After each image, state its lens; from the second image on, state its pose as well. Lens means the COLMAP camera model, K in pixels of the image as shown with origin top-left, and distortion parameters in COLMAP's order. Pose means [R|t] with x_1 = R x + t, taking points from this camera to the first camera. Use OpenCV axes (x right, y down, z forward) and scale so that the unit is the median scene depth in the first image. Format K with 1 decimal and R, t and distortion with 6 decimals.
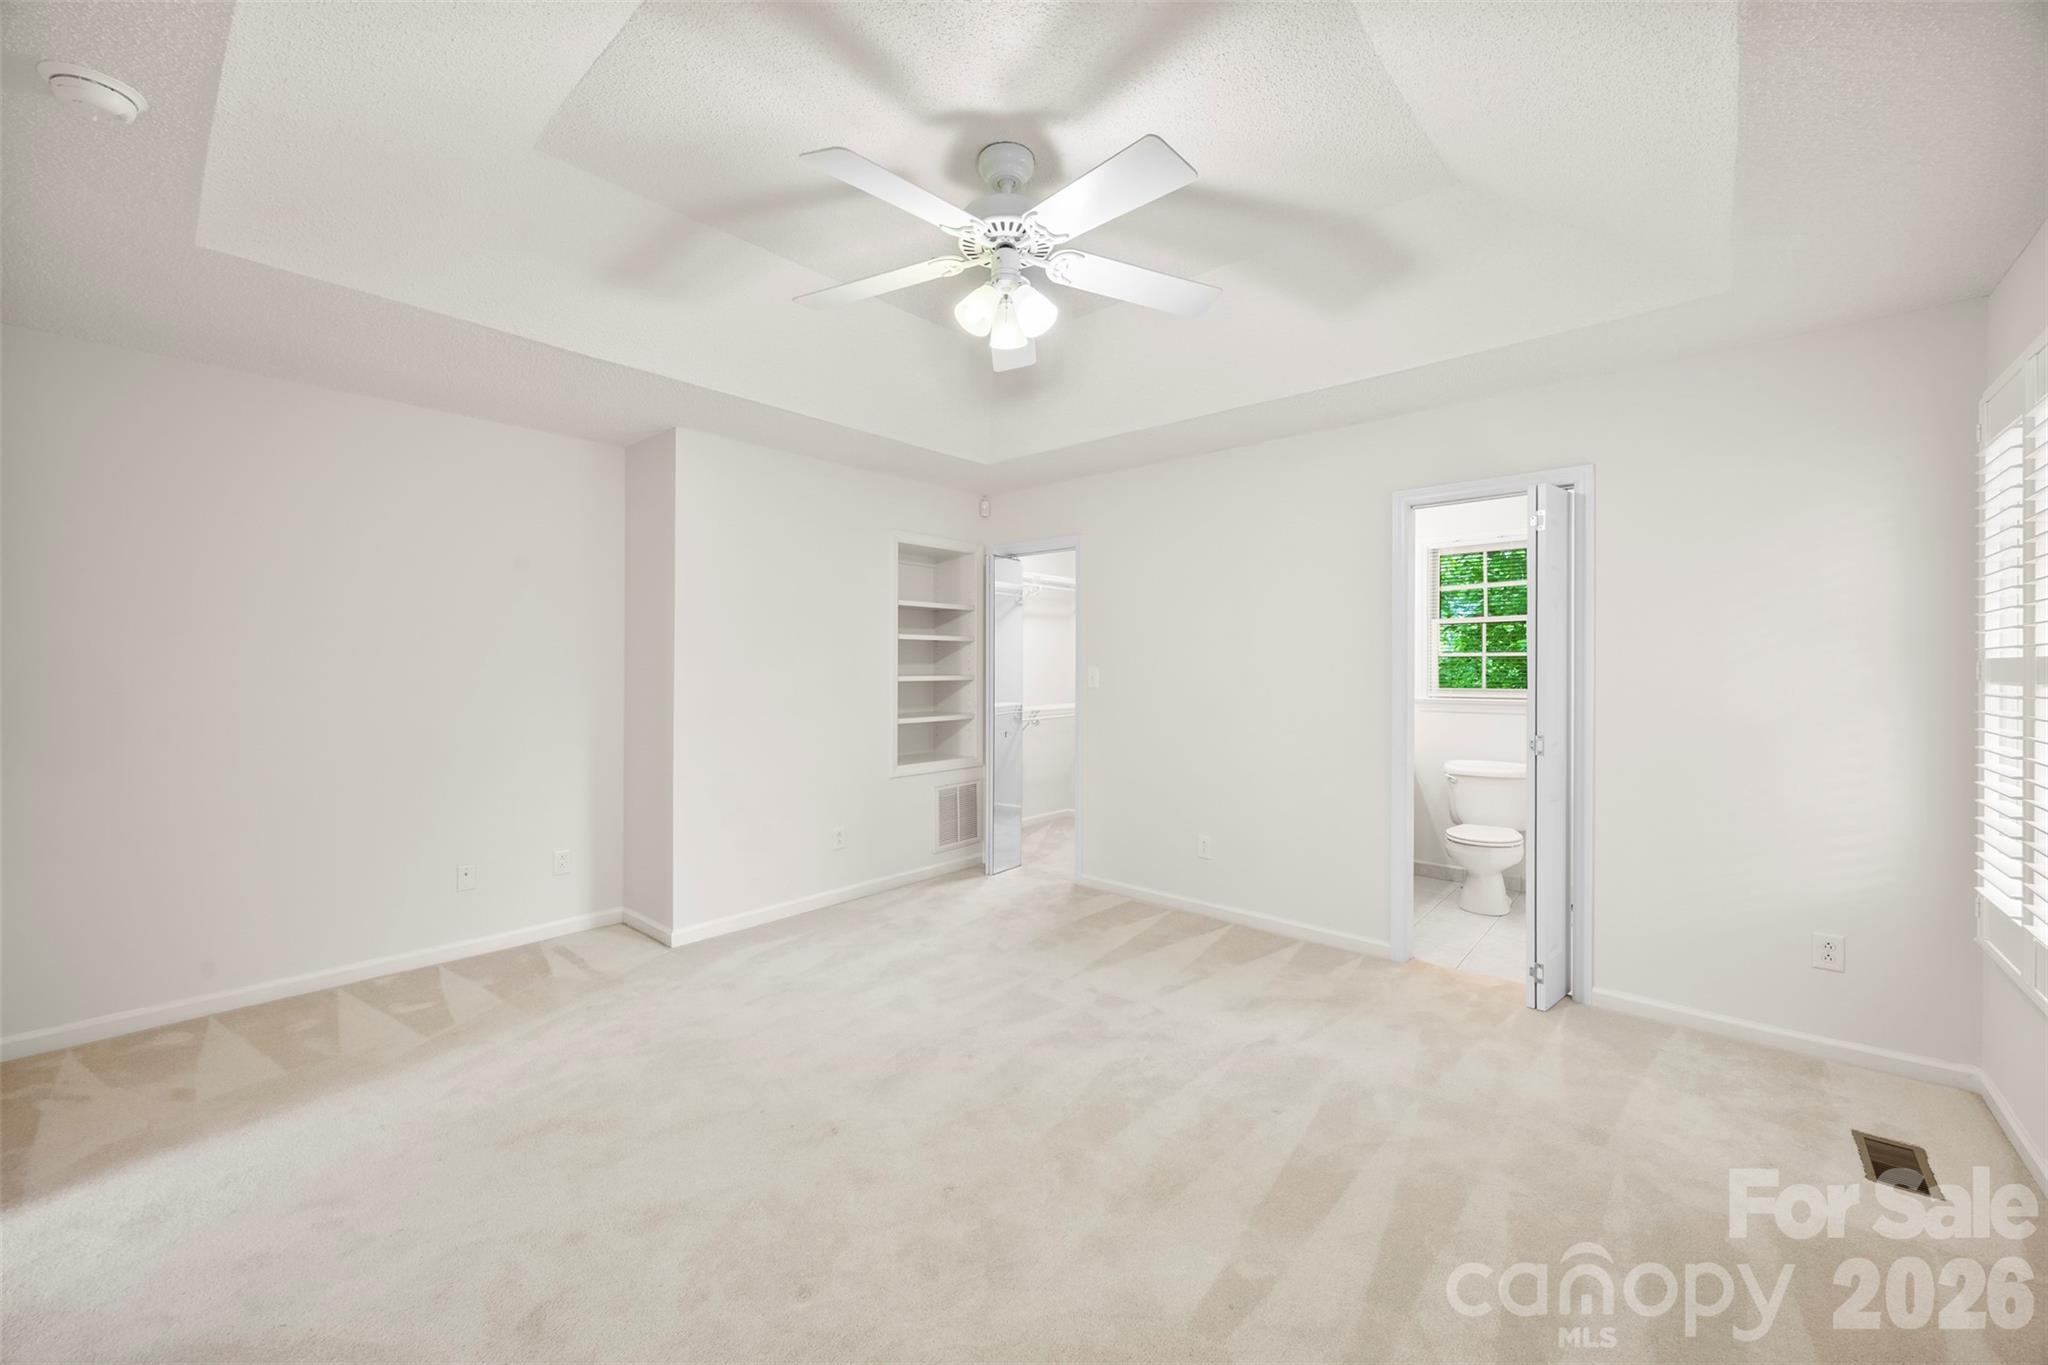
lens RADIAL K [[792.6, 0, 1025.9], [0, 792.6, 684.6], [0, 0, 1]] dist [-0.002639, 0.000362]
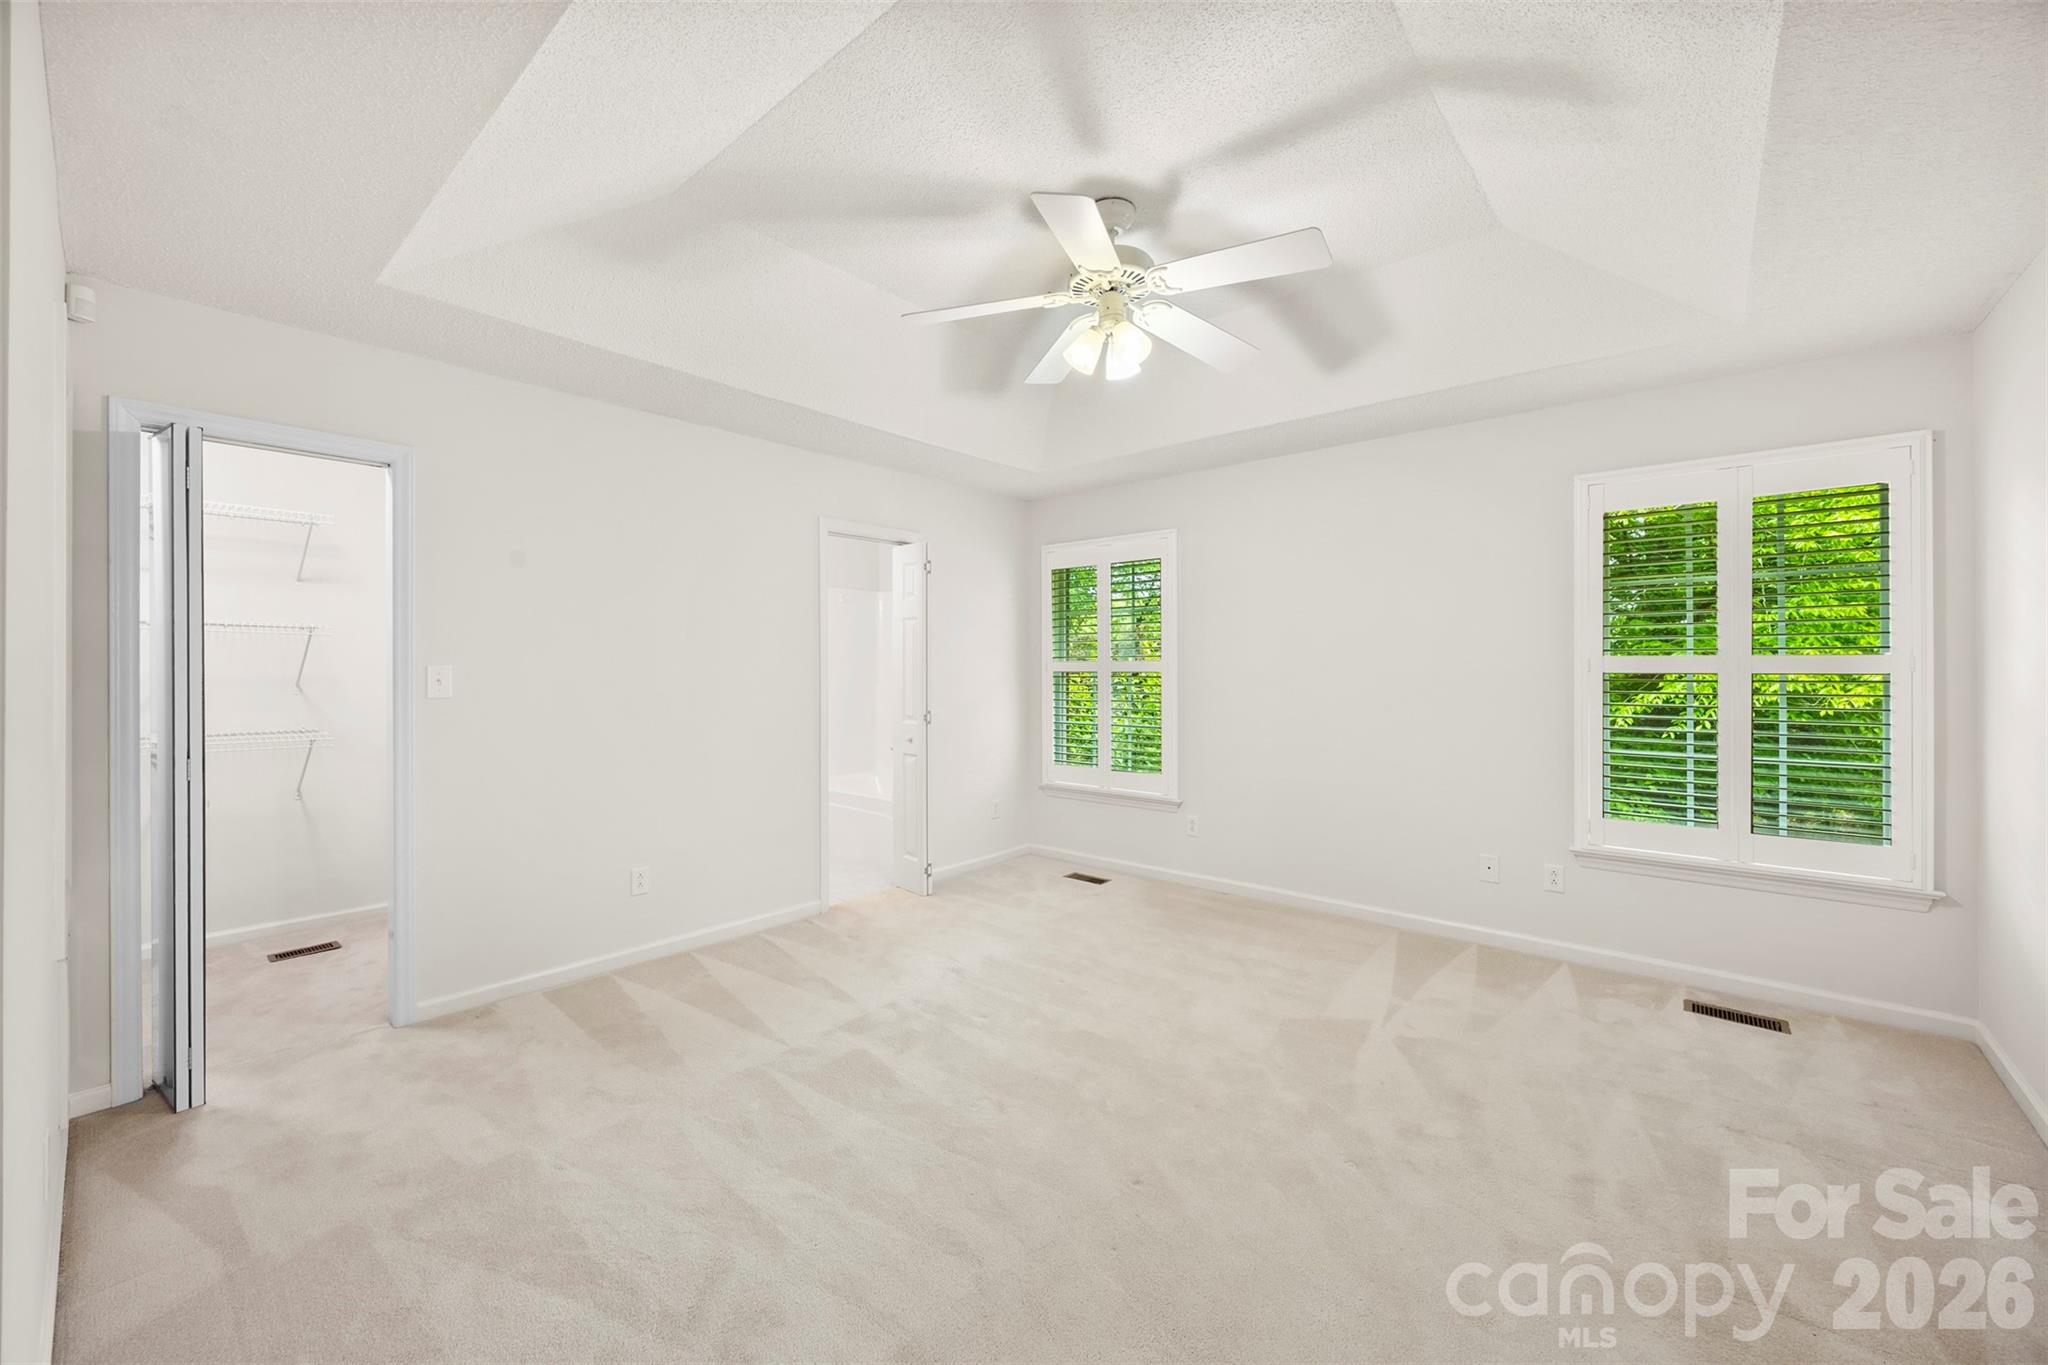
lens RADIAL K [[792.6, 0, 1029.1], [0, 792.6, 674.9], [0, 0, 1]] dist [-0.002639, 0.000362]
pose [[-0.031643, -0.017964, 0.999338, -0.657675], [0.011507, 0.999766, 0.018336, -0.024523], [-0.999433, 0.012080, -0.031429, 0.652073]]
